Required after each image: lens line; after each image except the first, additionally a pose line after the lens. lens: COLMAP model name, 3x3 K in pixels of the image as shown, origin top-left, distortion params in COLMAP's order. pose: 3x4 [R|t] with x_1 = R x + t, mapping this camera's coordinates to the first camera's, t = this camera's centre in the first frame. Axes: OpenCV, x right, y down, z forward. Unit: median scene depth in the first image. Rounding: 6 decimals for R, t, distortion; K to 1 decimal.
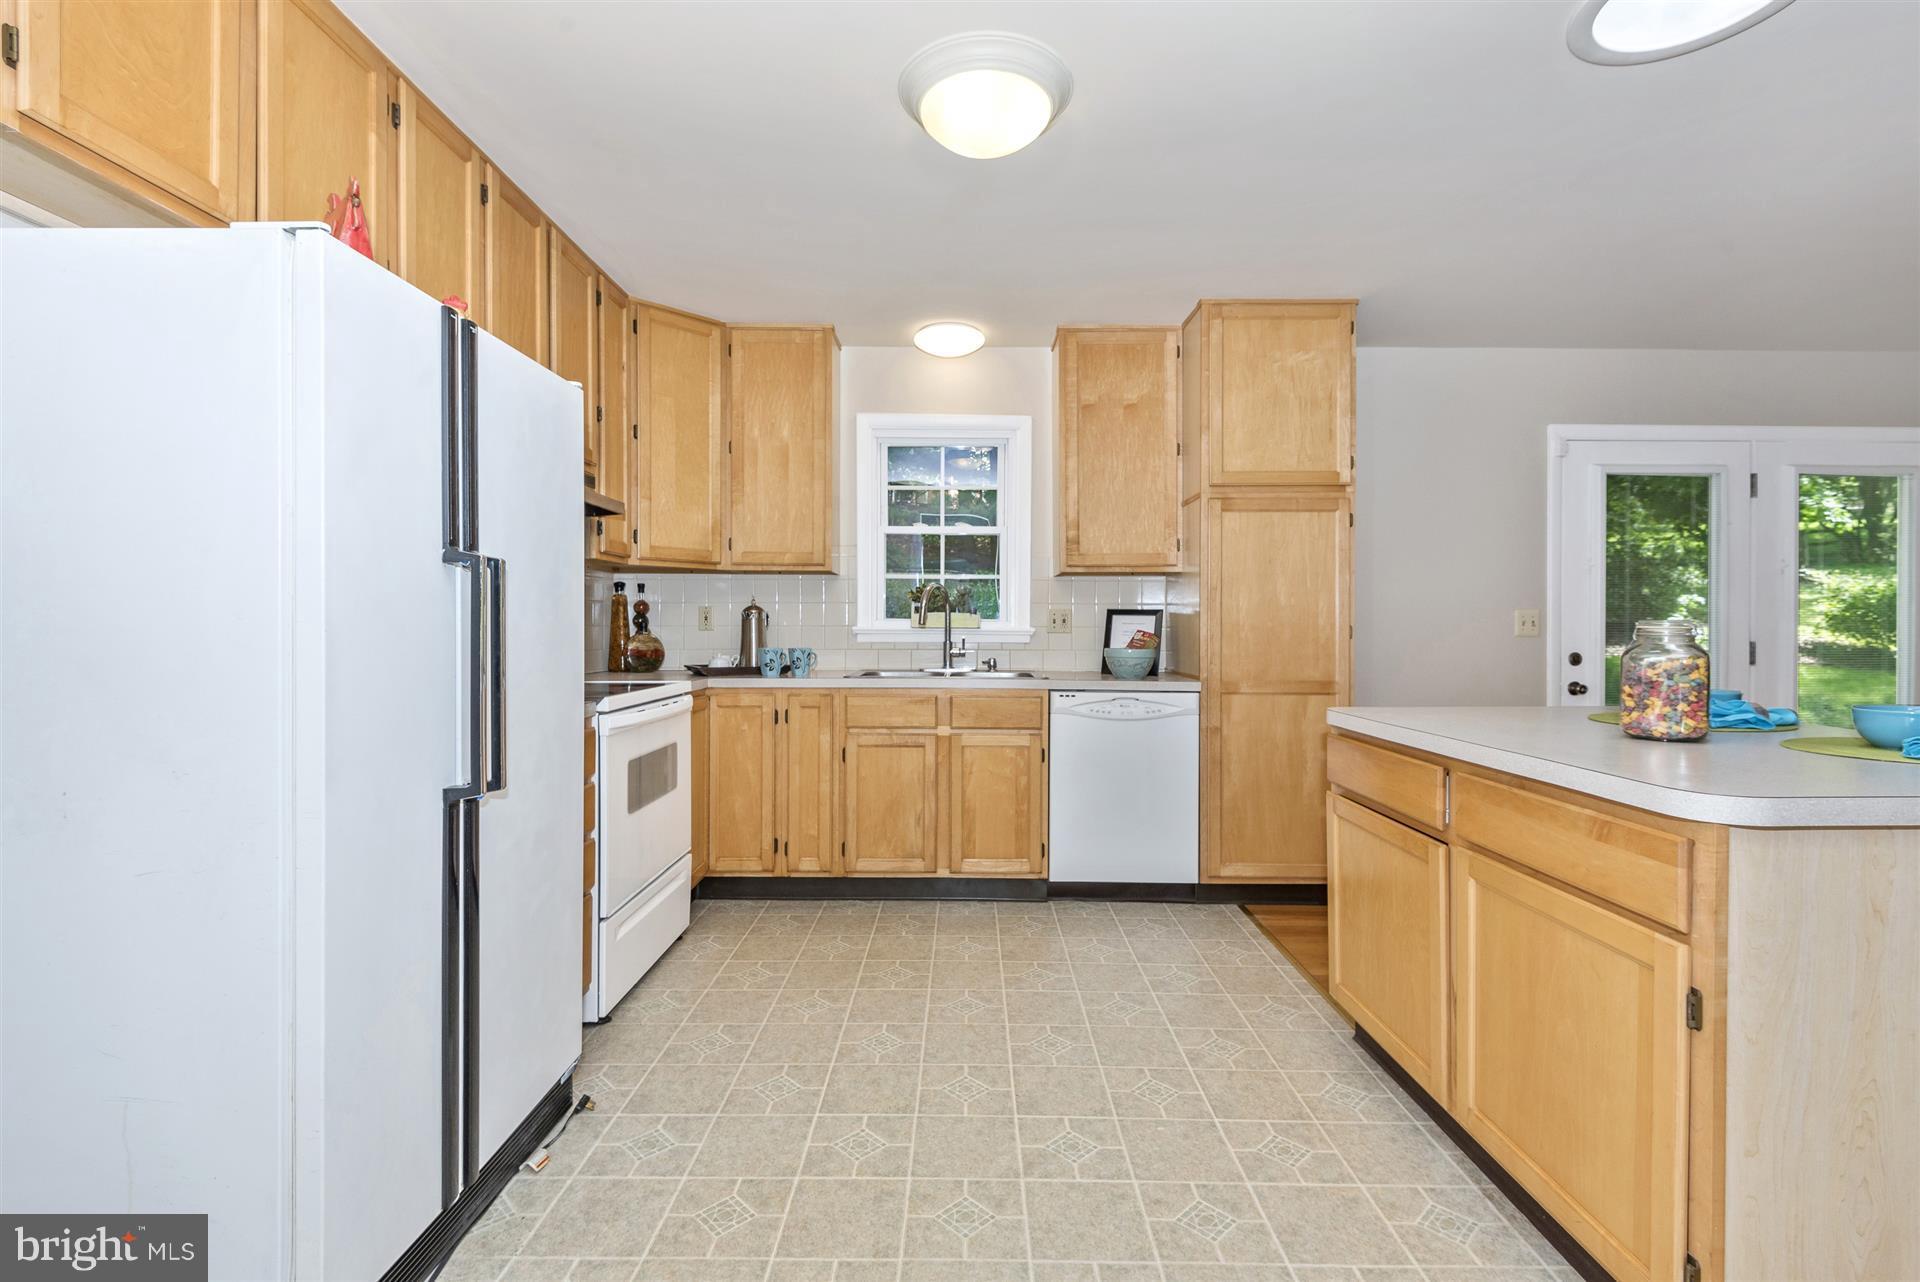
lens RADIAL K [[879.2, 0, 962.6], [0, 879.2, 630.3], [0, 0, 1]] dist [0.054903, -0.030721]
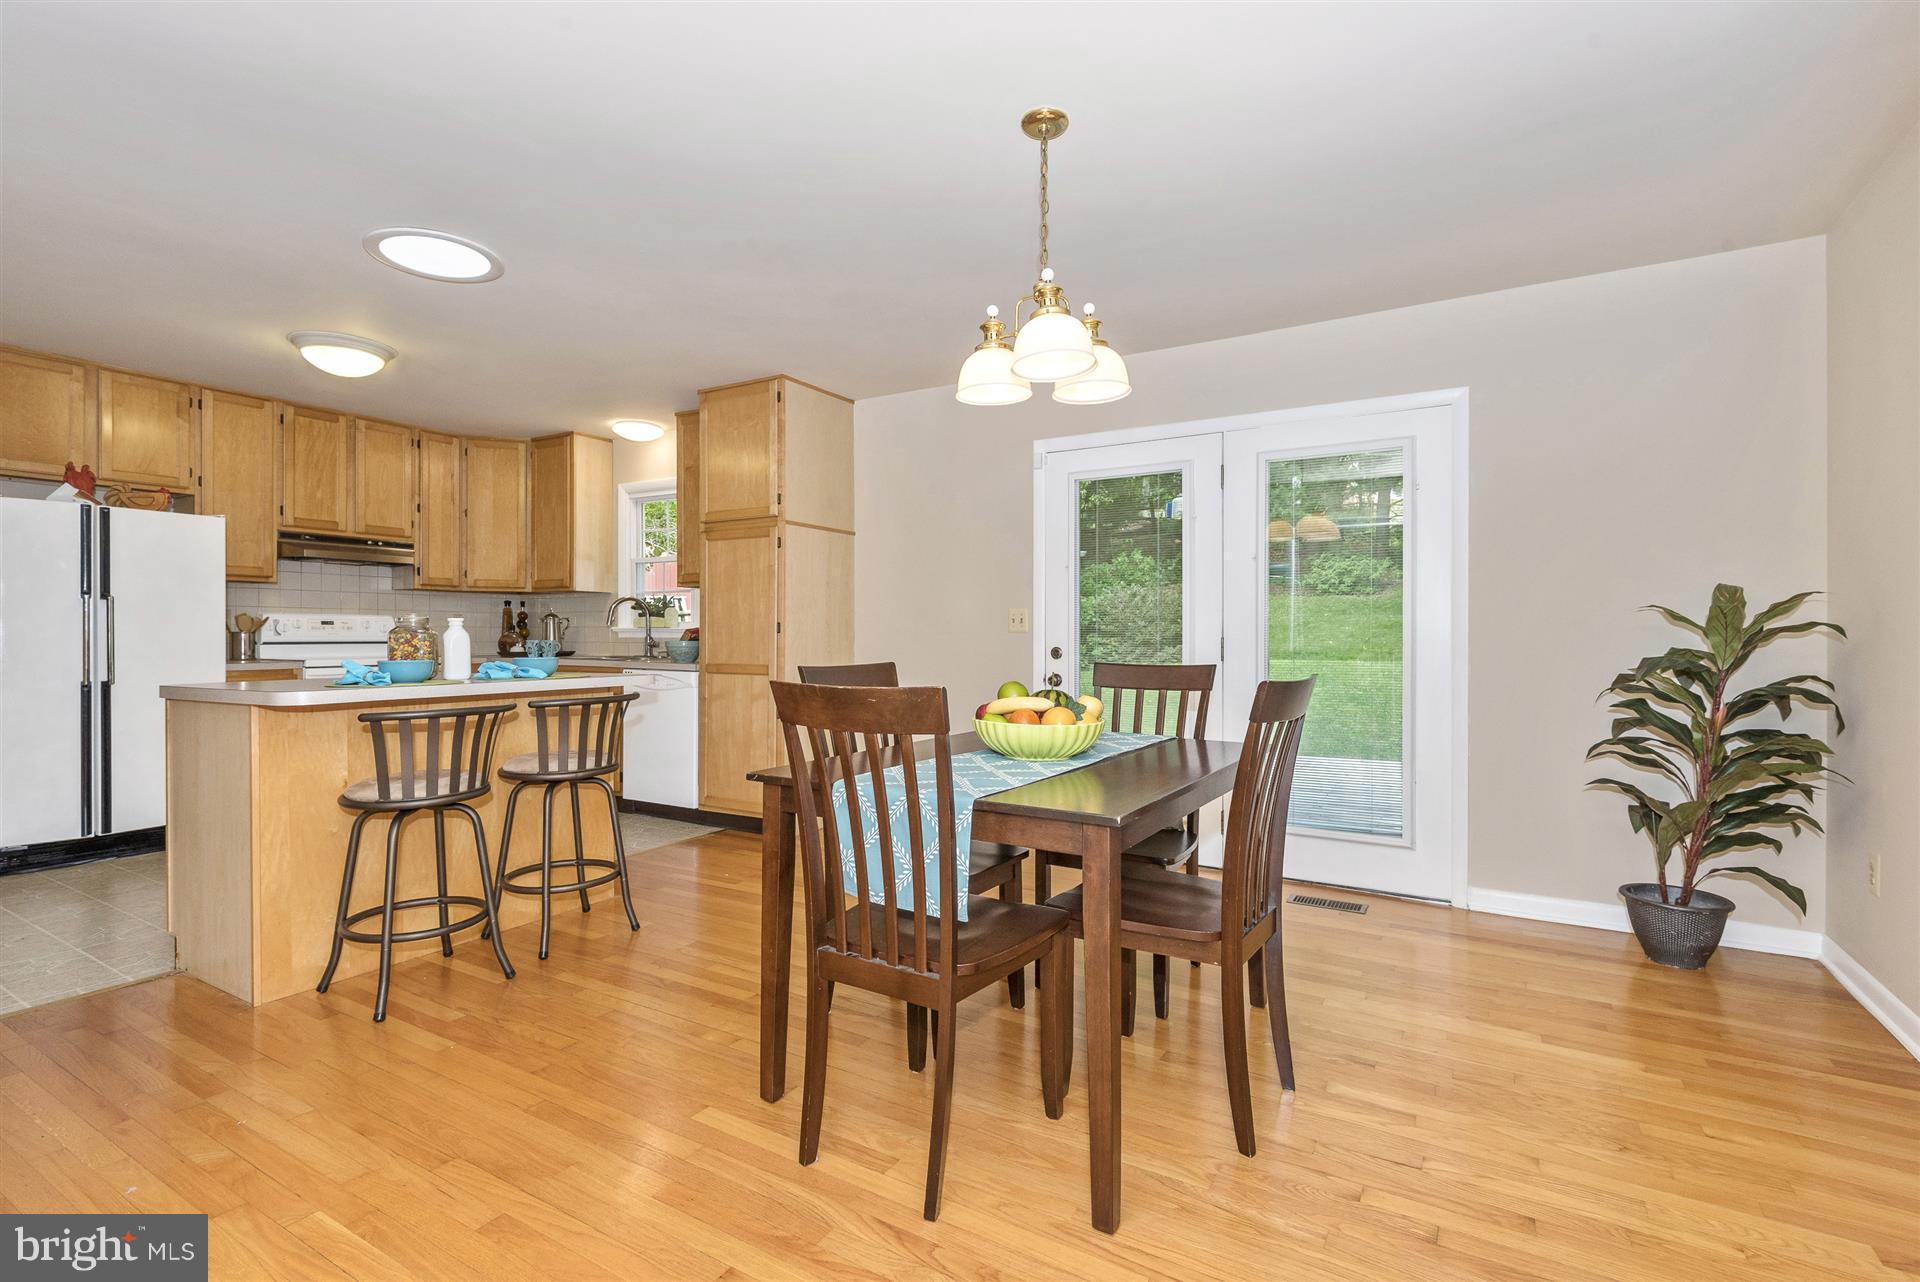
lens RADIAL K [[885.7, 0, 964.8], [0, 885.7, 638.6], [0, 0, 1]] dist [0.015088, -0.009397]
pose [[0.858970, 0.000329, -0.512027, 1.342272], [-0.000712, 1.000000, -0.000552, 0.017969], [0.512026, 0.000839, 0.858969, 0.024667]]
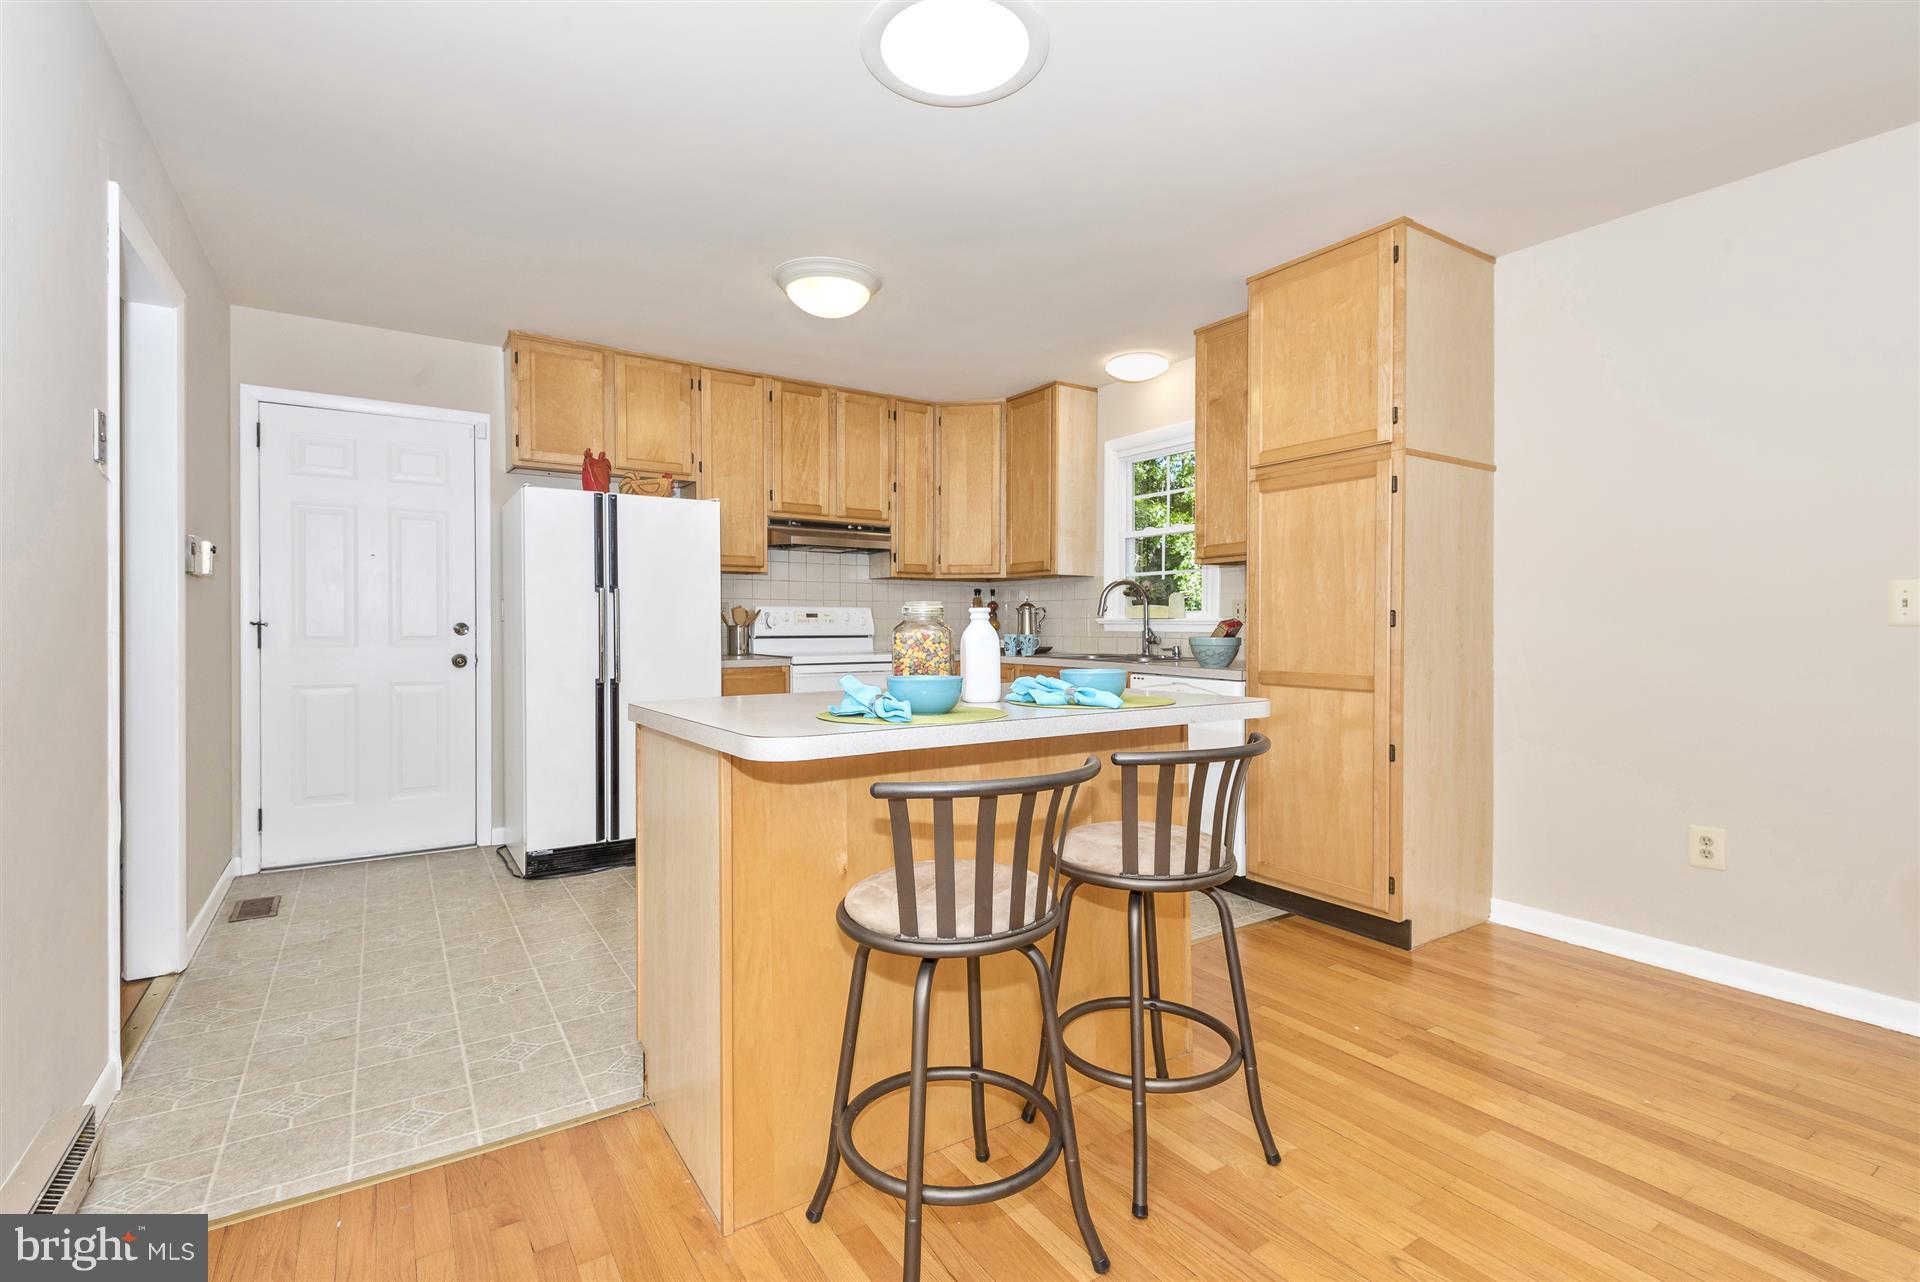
lens RADIAL K [[879.2, 0, 962.6], [0, 879.2, 630.3], [0, 0, 1]] dist [0.054903, -0.030721]
pose [[0.553232, 0.001702, -0.833026, 0.914120], [0.001170, 0.999995, 0.002820, 0.010397], [0.833027, -0.002535, 0.553227, 0.204096]]
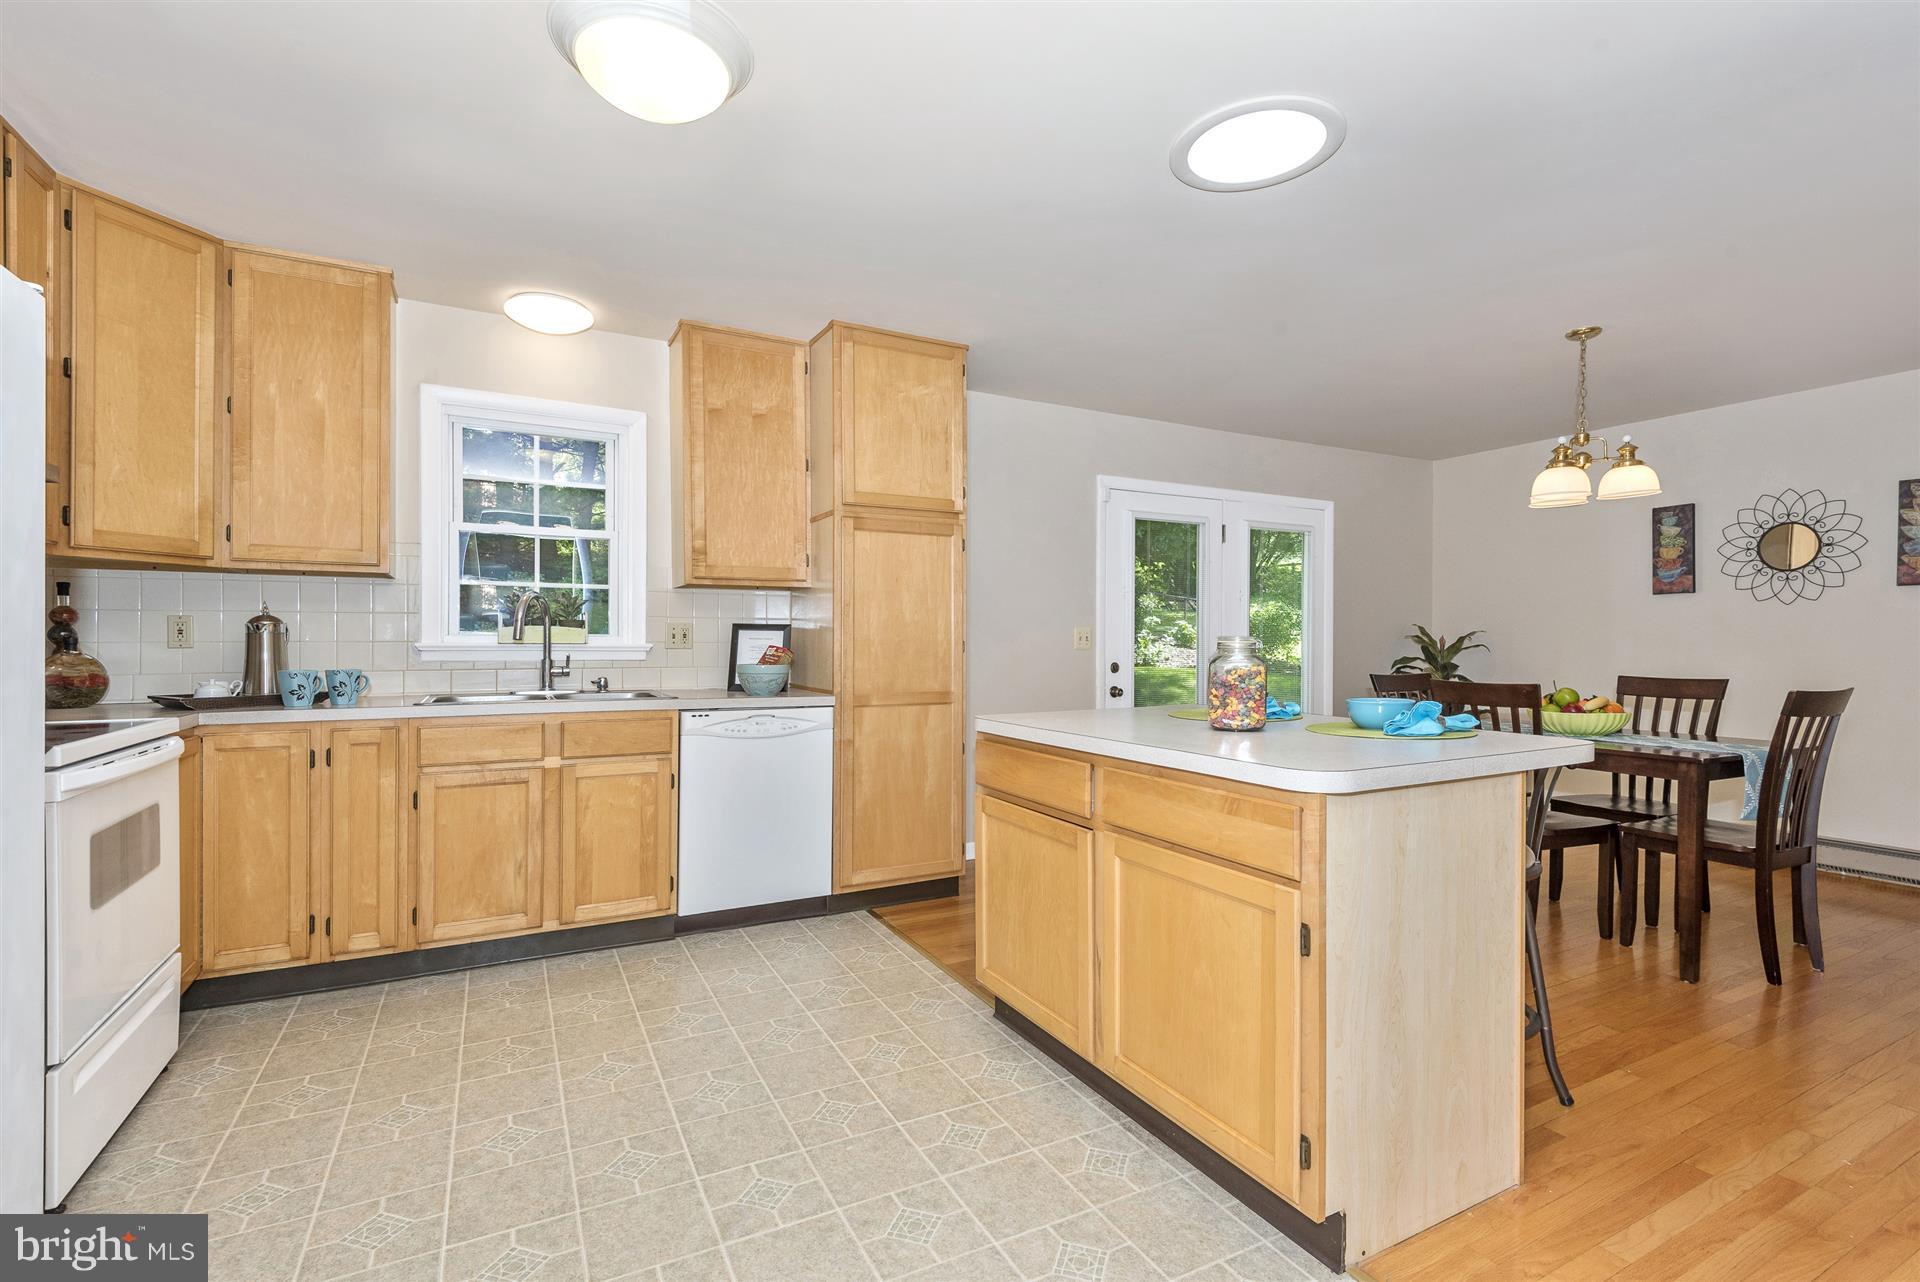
lens RADIAL K [[879.7, 0, 959.2], [0, 879.7, 642.1], [0, 0, 1]] dist [0.058271, -0.031023]
pose [[0.887364, -0.001907, 0.461065, -0.070802], [0.003544, 0.999990, -0.002685, -0.000518], [-0.461055, 0.004016, 0.887362, 0.033448]]
